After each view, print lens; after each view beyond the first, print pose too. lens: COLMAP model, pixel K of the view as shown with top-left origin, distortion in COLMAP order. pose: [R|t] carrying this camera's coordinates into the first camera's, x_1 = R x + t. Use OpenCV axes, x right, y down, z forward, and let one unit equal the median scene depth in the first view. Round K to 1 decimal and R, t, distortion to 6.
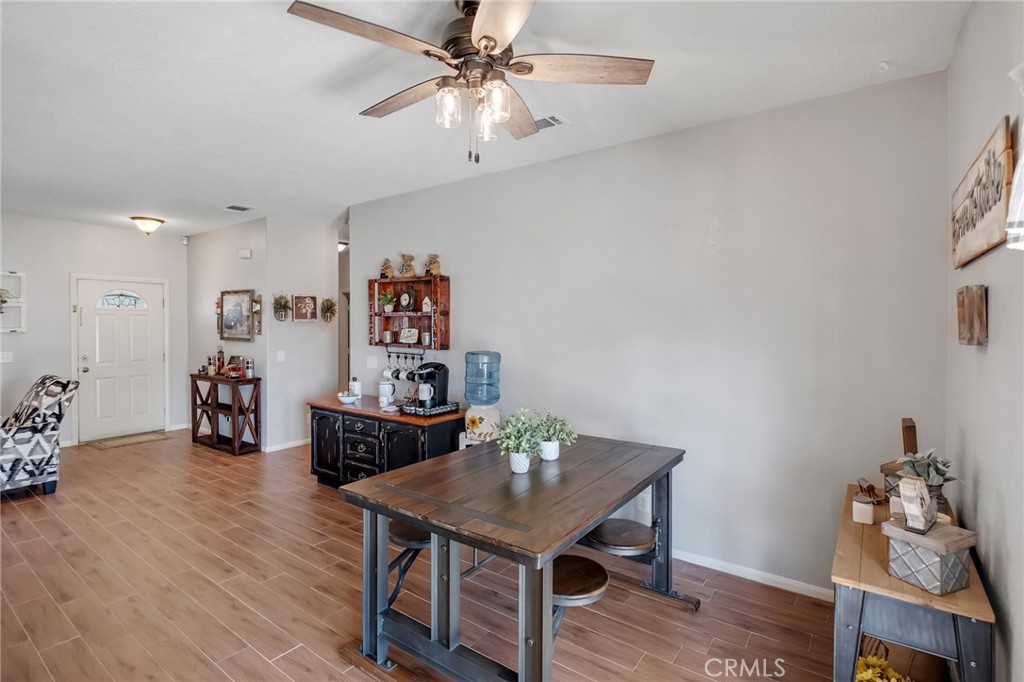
lens RADIAL K [[503.2, 0, 512.1], [0, 503.2, 332.9], [0, 0, 1]] dist [0.000274, -0.000647]
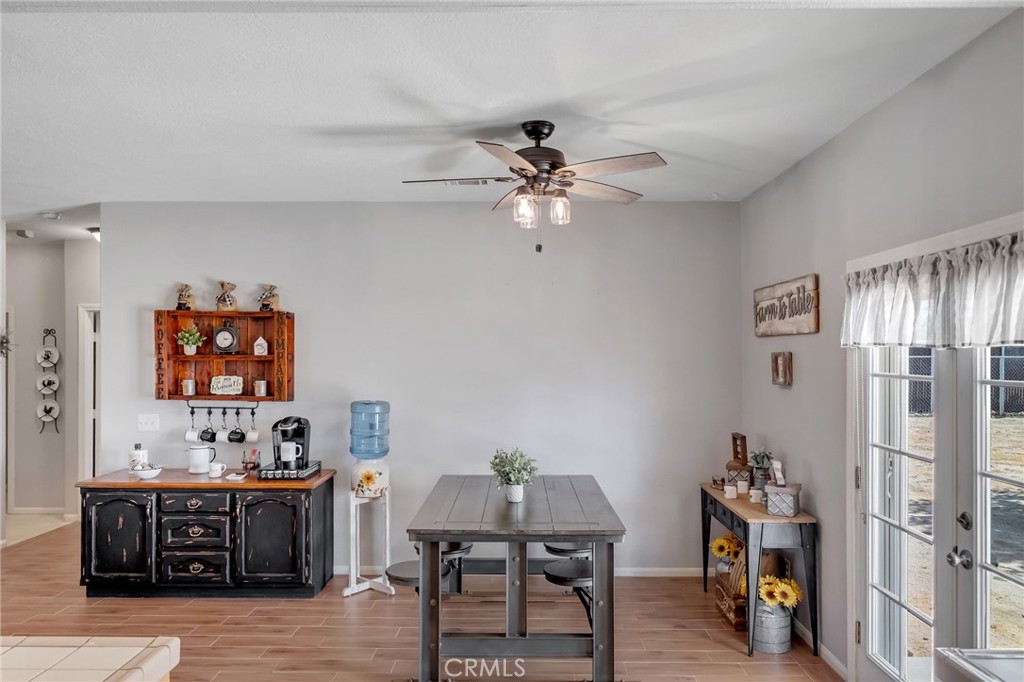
lens RADIAL K [[779.8, 0, 510.9], [0, 779.8, 345.2], [0, 0, 1]] dist [0.003299, -0.007194]
pose [[0.802280, 0.003543, 0.596937, -0.699886], [0.011388, 0.999710, -0.021239, -0.031278], [-0.596839, 0.023838, 0.802007, -0.295910]]
